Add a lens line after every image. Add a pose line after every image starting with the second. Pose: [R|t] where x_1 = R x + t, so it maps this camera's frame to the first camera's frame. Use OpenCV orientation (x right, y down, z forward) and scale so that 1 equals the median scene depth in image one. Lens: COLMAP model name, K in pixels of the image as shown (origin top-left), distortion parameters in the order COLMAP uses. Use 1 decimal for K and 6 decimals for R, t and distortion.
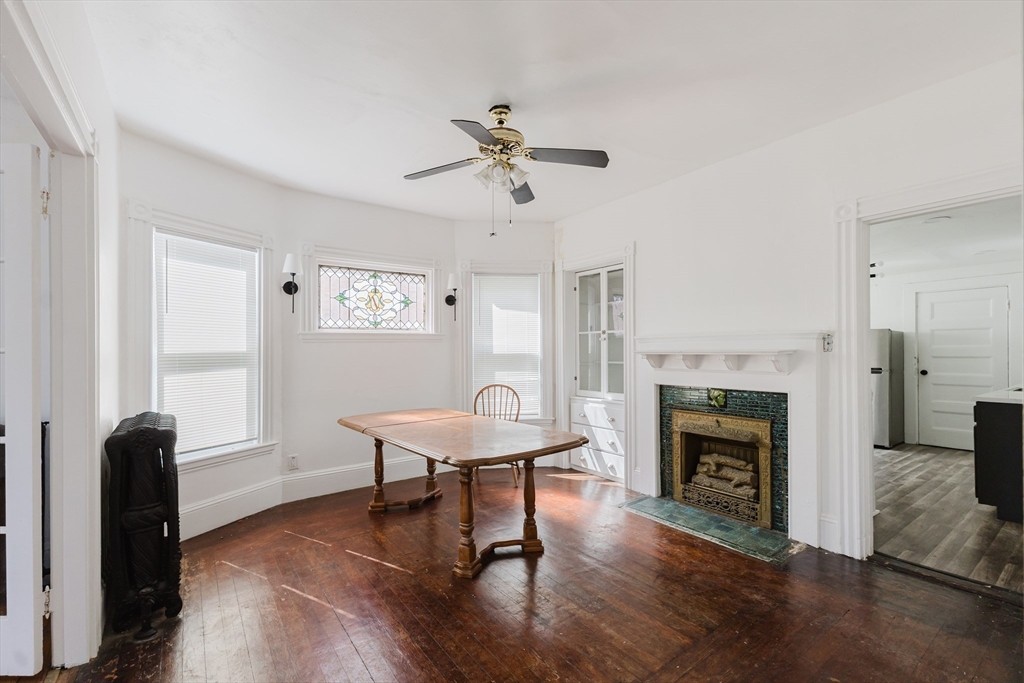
lens RADIAL K [[446.2, 0, 514.6], [0, 446.2, 342.9], [0, 0, 1]] dist [0.010257, -0.002122]
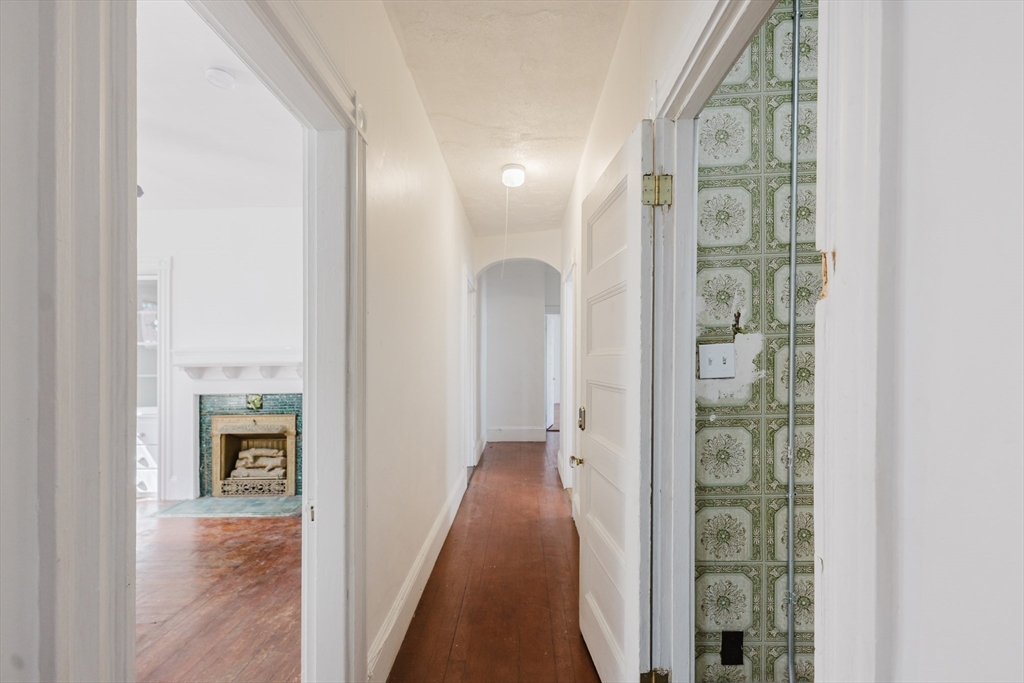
lens RADIAL K [[446.2, 0, 517.3], [0, 446.2, 348.5], [0, 0, 1]] dist [0.010257, -0.002122]
pose [[0.603732, 0.004327, 0.797176, -0.084856], [-0.005348, 0.999985, -0.001378, -0.023057], [-0.797169, -0.003432, 0.603746, -0.299420]]
